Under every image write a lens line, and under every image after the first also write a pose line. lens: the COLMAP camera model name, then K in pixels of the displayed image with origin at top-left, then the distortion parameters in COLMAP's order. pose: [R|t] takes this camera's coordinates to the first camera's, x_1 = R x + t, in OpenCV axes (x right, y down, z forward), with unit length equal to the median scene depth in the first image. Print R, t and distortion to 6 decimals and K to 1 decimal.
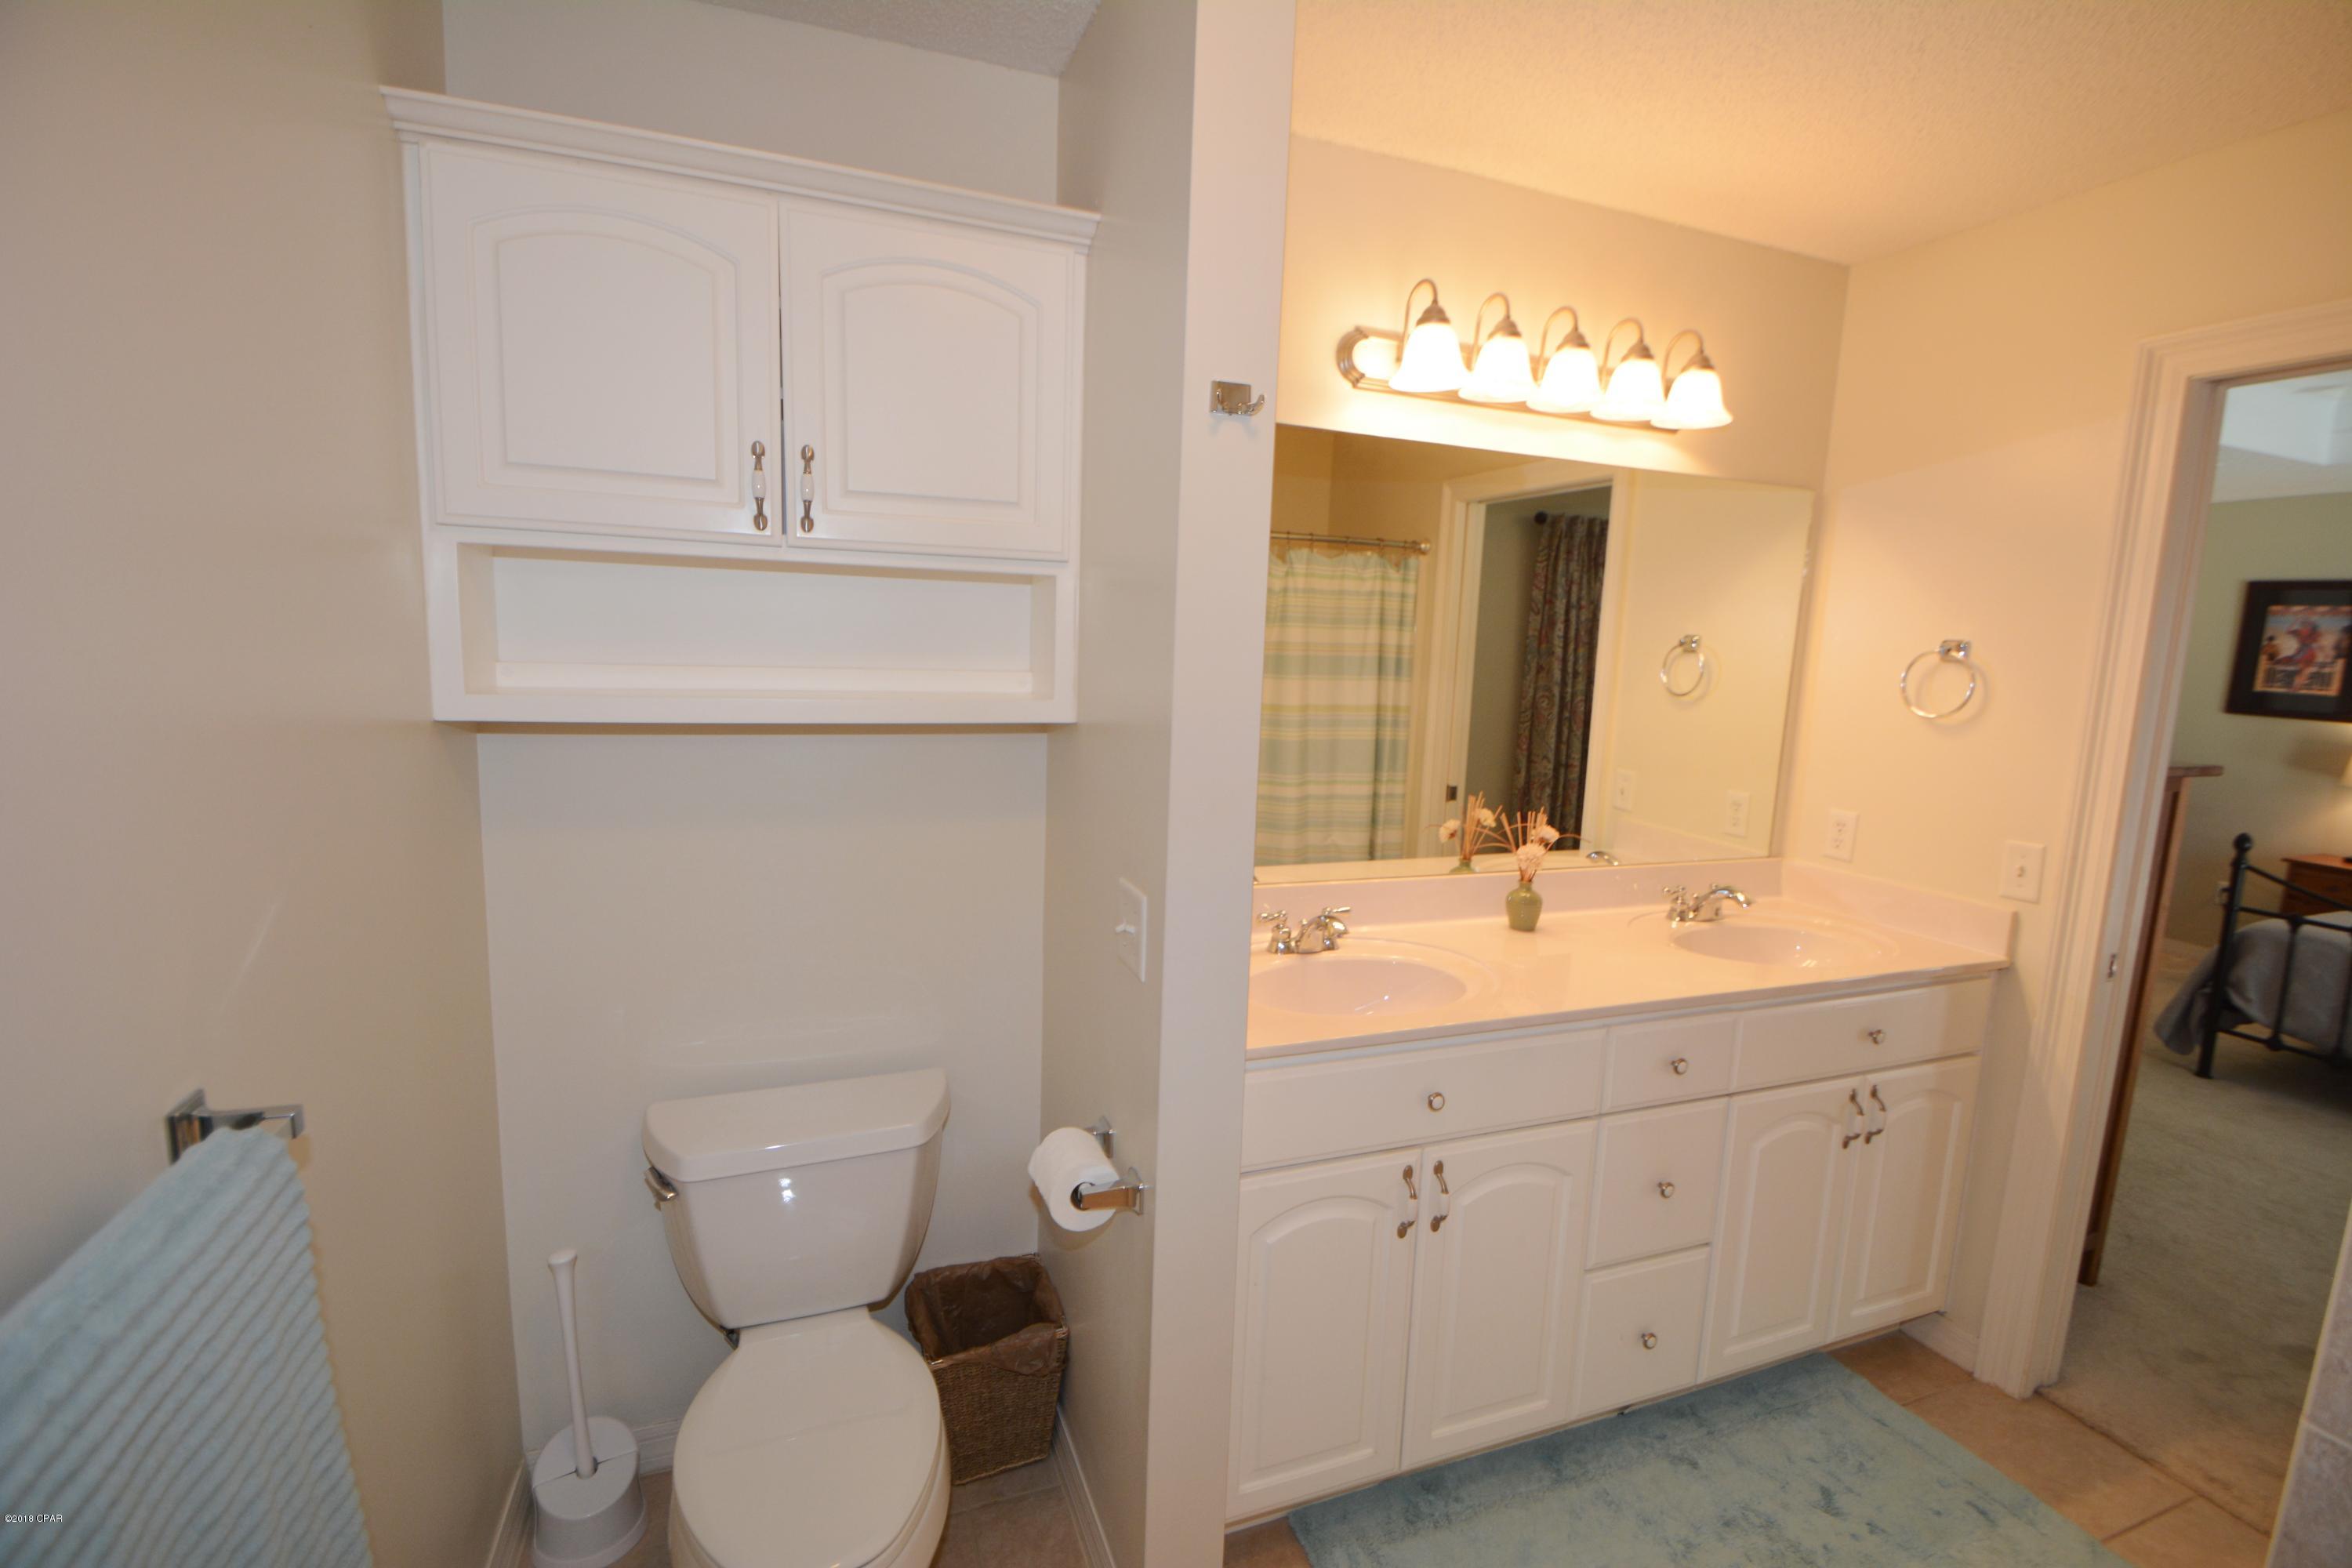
lens RADIAL K [[1029.3, 0, 1188.1], [0, 1029.3, 781.7], [0, 0, 1]] dist [0.000304, -0.013260]
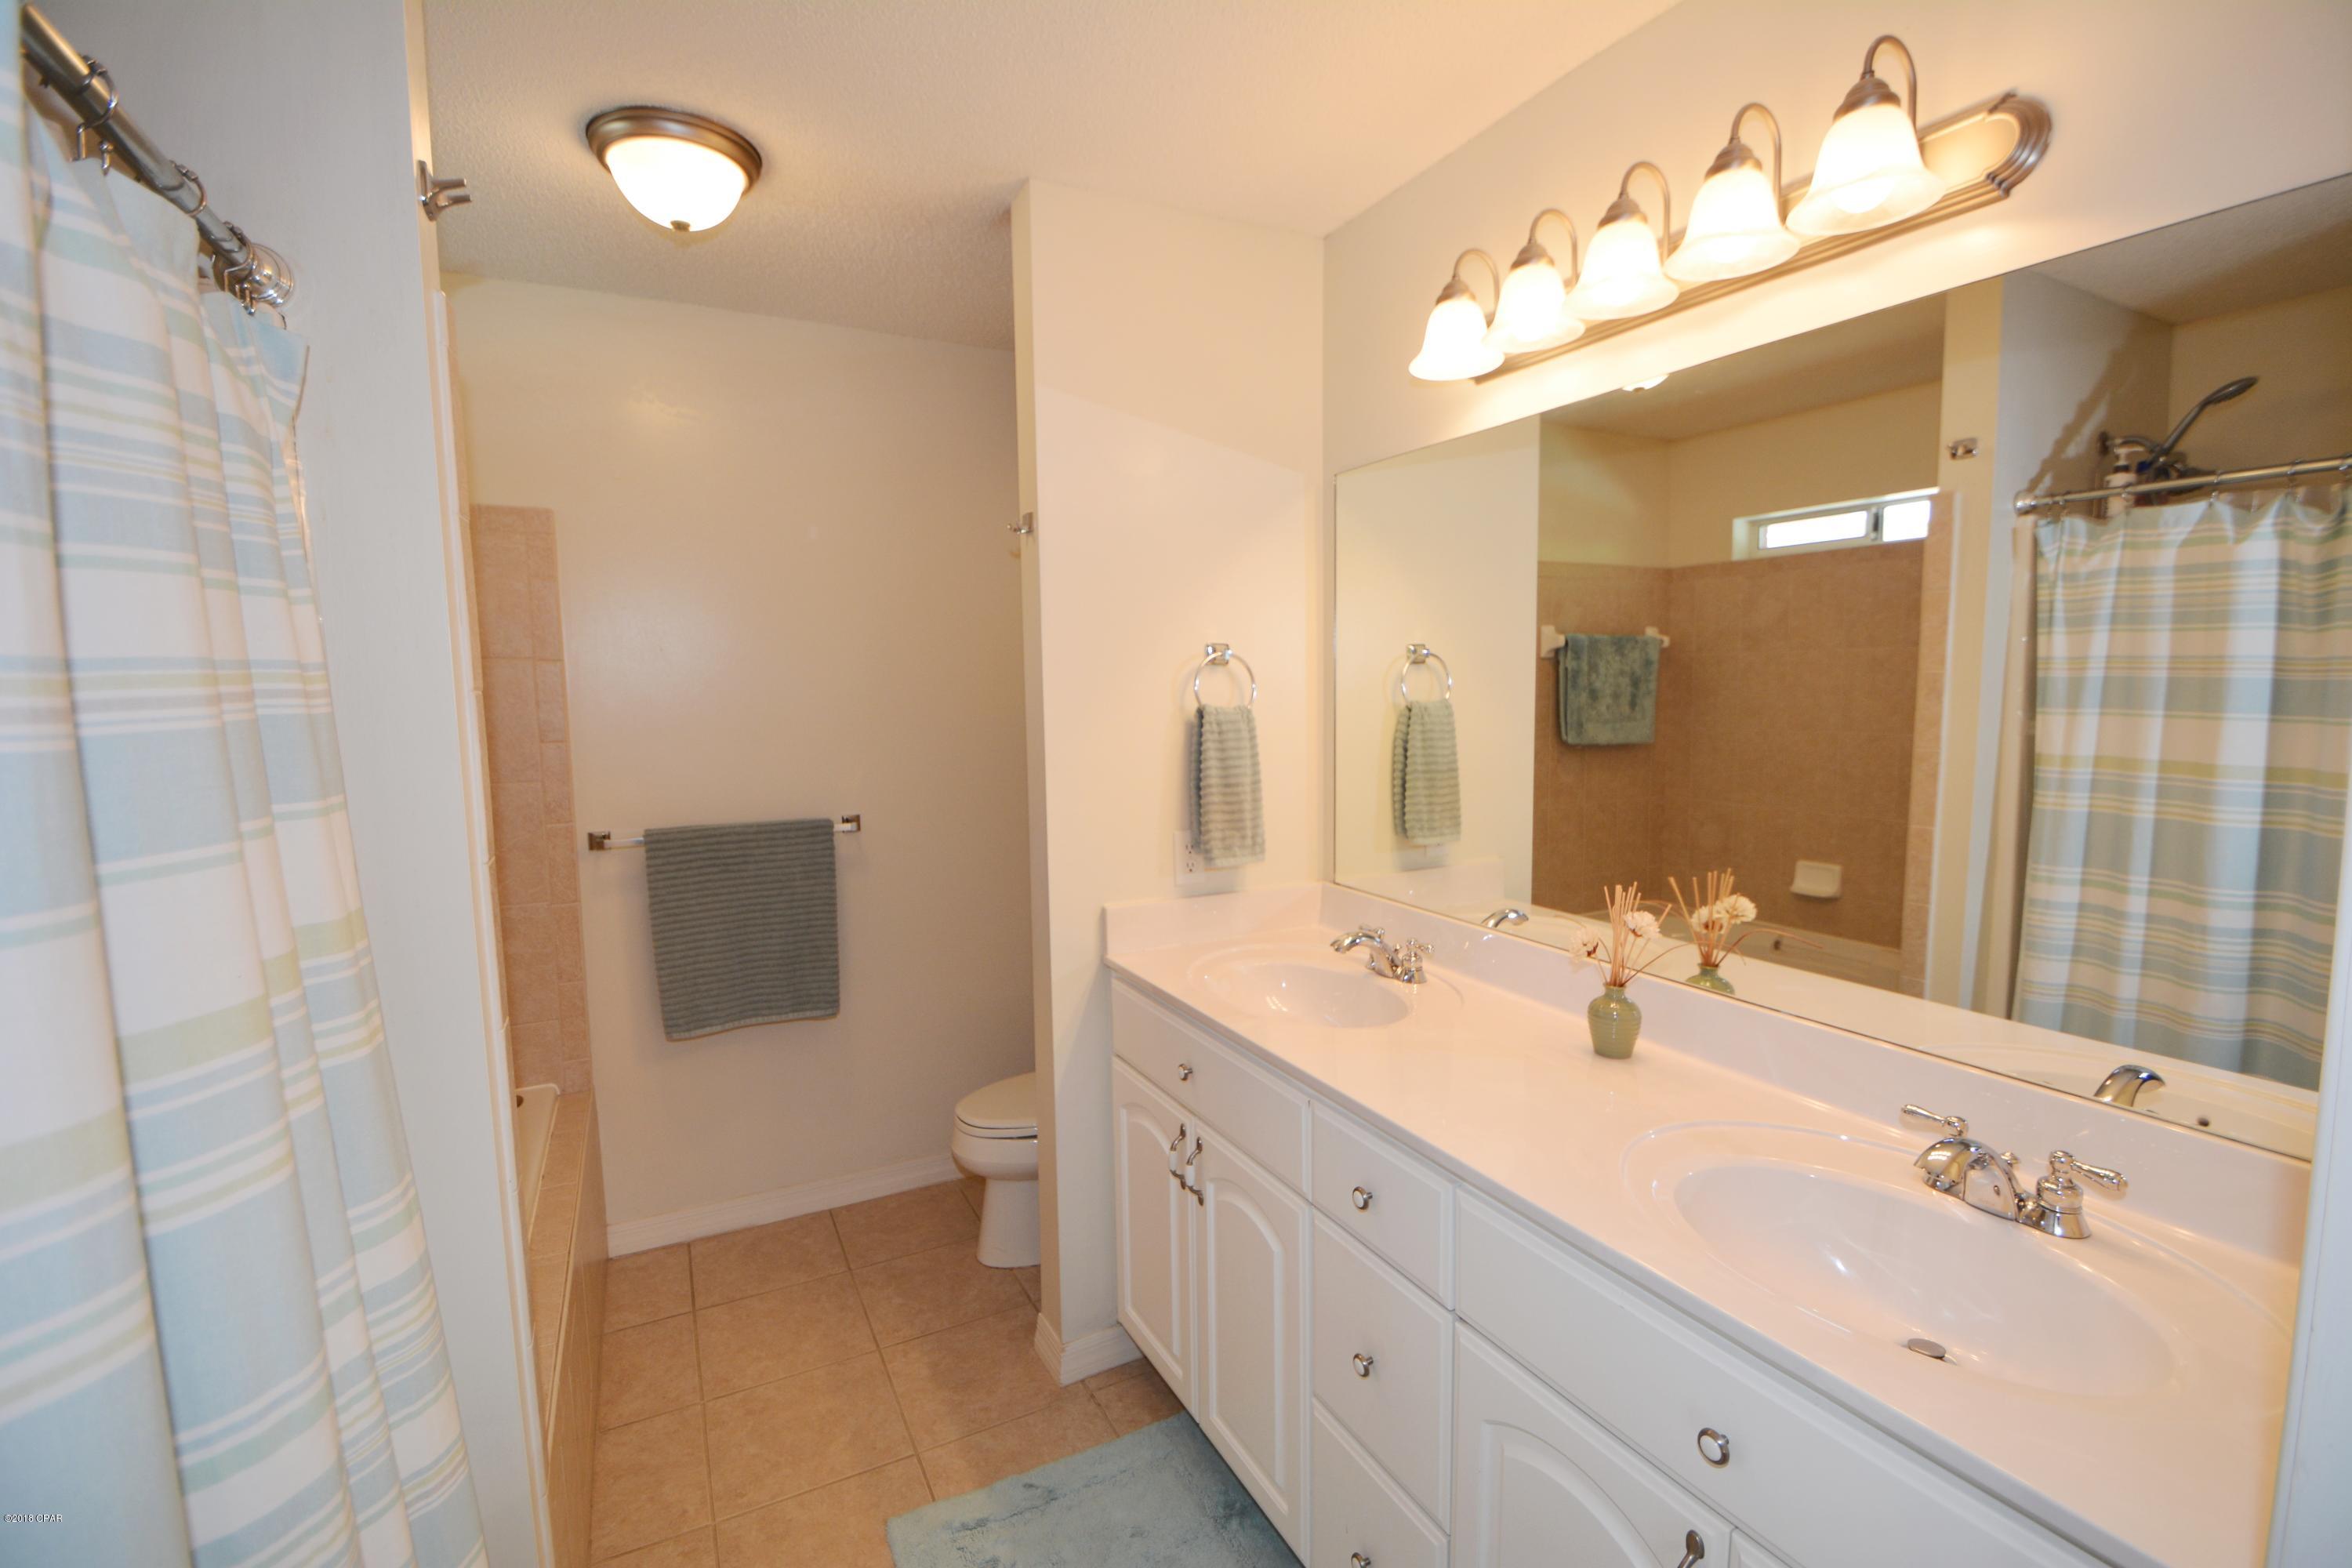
lens RADIAL K [[1029.3, 0, 1188.1], [0, 1029.3, 781.7], [0, 0, 1]] dist [0.000304, -0.013260]
pose [[0.170243, 0.072778, -0.982711, 0.600005], [-0.121220, 0.991241, 0.052410, -0.025687], [0.977918, 0.110201, 0.177574, 0.352980]]
